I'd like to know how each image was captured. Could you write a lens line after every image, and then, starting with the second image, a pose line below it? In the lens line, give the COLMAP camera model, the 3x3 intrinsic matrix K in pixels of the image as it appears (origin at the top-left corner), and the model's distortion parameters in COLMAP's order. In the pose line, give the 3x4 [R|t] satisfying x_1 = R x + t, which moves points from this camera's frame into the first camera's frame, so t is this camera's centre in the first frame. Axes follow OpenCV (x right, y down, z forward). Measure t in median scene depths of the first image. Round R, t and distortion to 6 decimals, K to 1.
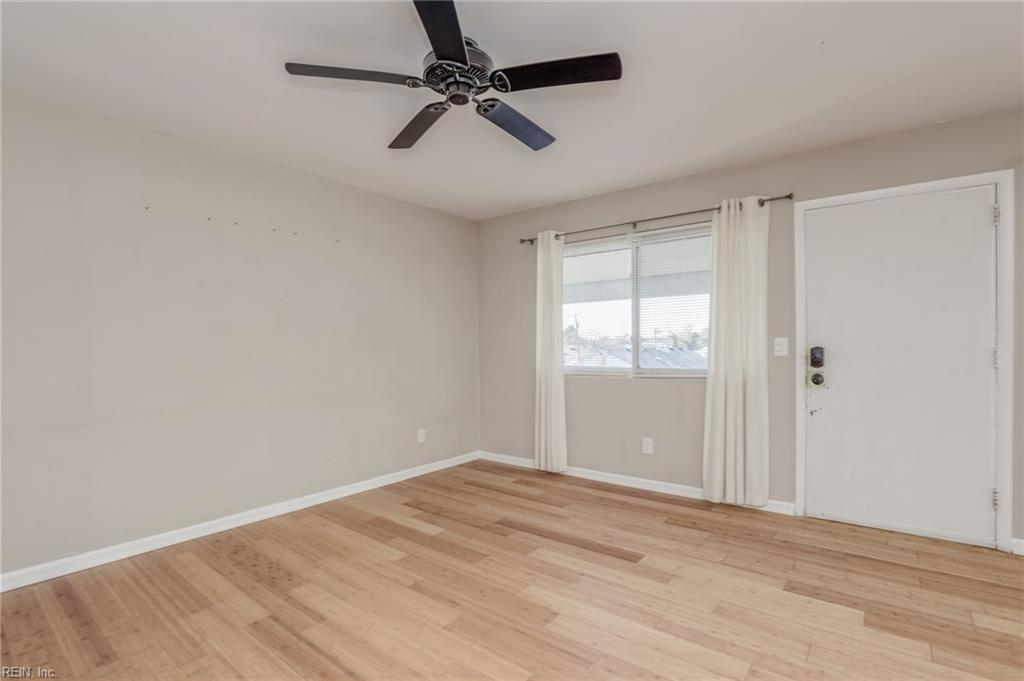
lens RADIAL K [[470.0, 0, 533.7], [0, 470.0, 346.0], [0, 0, 1]] dist [-0.027590, 0.000383]
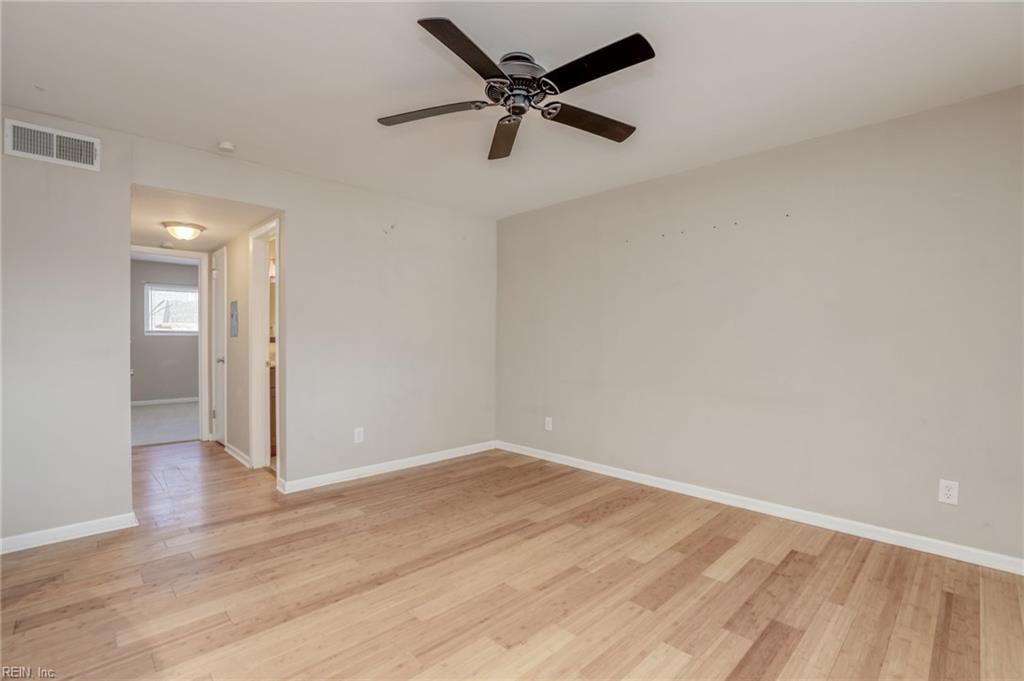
lens RADIAL K [[483.4, 0, 512.0], [0, 483.4, 340.5], [0, 0, 1]] dist [-0.030837, 0.001128]
pose [[-0.166525, 0.011948, -0.985965, 0.625719], [-0.003373, 0.999914, 0.012687, -0.010946], [0.986031, 0.005438, -0.166470, 0.776249]]
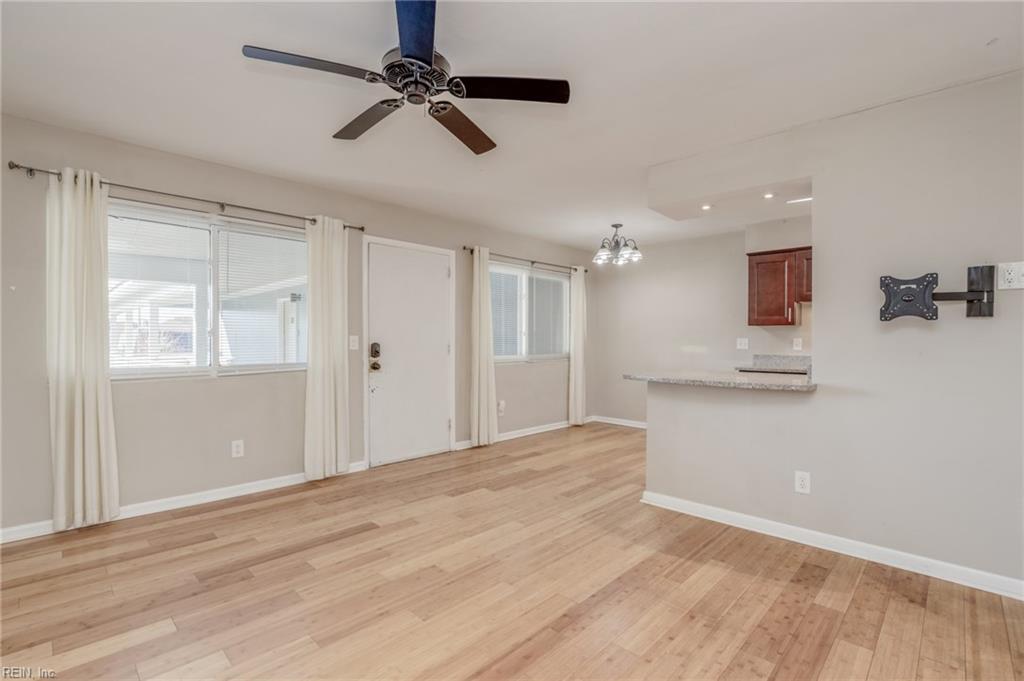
lens RADIAL K [[465.9, 0, 500.3], [0, 465.9, 341.2], [0, 0, 1]] dist [-0.020927, 0.000605]
pose [[0.161883, 0.005325, 0.986796, -0.741472], [-0.004107, 0.999980, -0.004722, 0.001855], [-0.986801, -0.003288, 0.161901, 0.431456]]
